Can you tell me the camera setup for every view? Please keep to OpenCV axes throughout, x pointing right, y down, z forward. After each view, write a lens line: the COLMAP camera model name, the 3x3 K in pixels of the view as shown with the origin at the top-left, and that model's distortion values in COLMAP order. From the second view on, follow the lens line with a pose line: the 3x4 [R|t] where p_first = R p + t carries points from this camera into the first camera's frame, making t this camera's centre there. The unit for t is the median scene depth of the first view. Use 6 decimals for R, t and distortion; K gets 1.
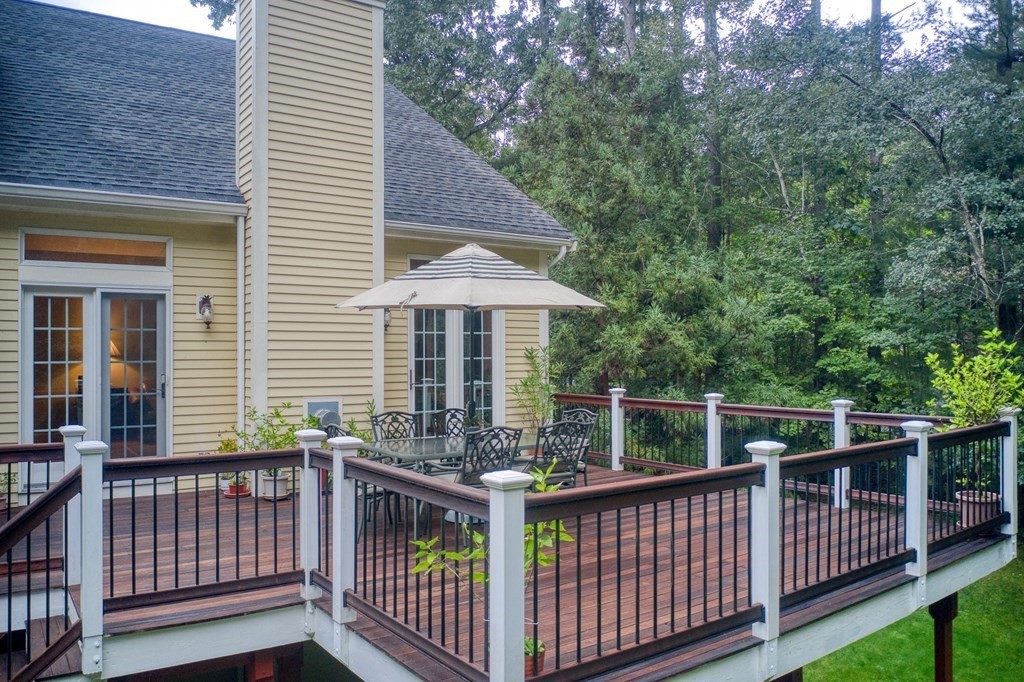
lens RADIAL K [[874.6, 0, 510.7], [0, 874.6, 343.1], [0, 0, 1]] dist [0.006411, -0.158503]
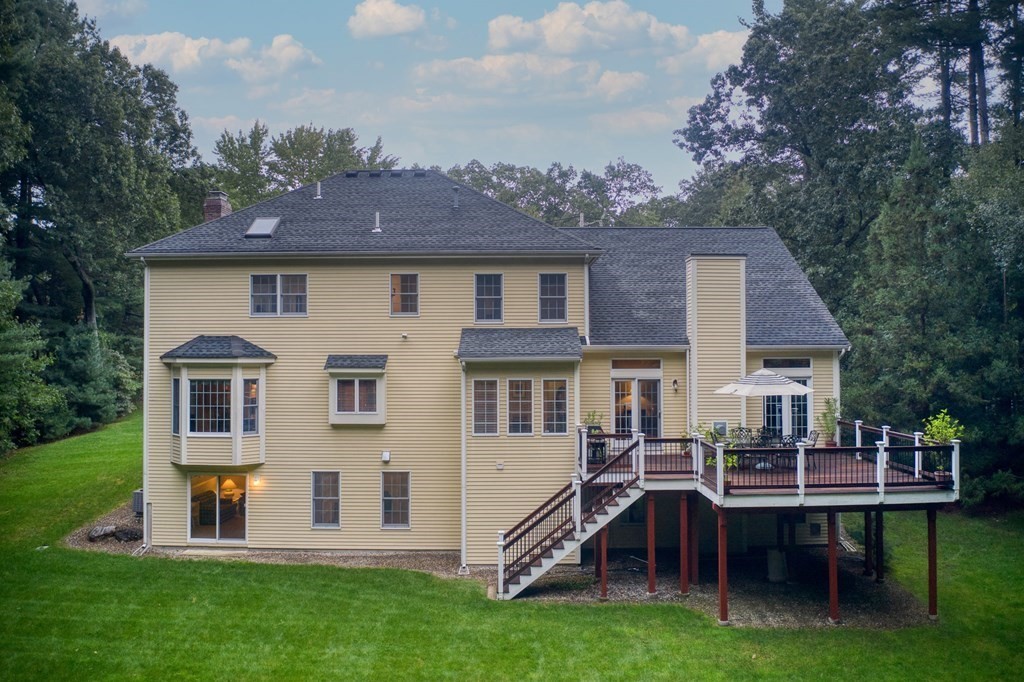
lens RADIAL K [[785.8, 0, 512.0], [0, 785.8, 341.0], [0, 0, 1]] dist [-0.100553, -0.001734]
pose [[0.840253, -0.010858, -0.542086, 0.531349], [0.001986, 0.999854, -0.016950, -0.137494], [0.542191, 0.013166, 0.840152, -1.282432]]
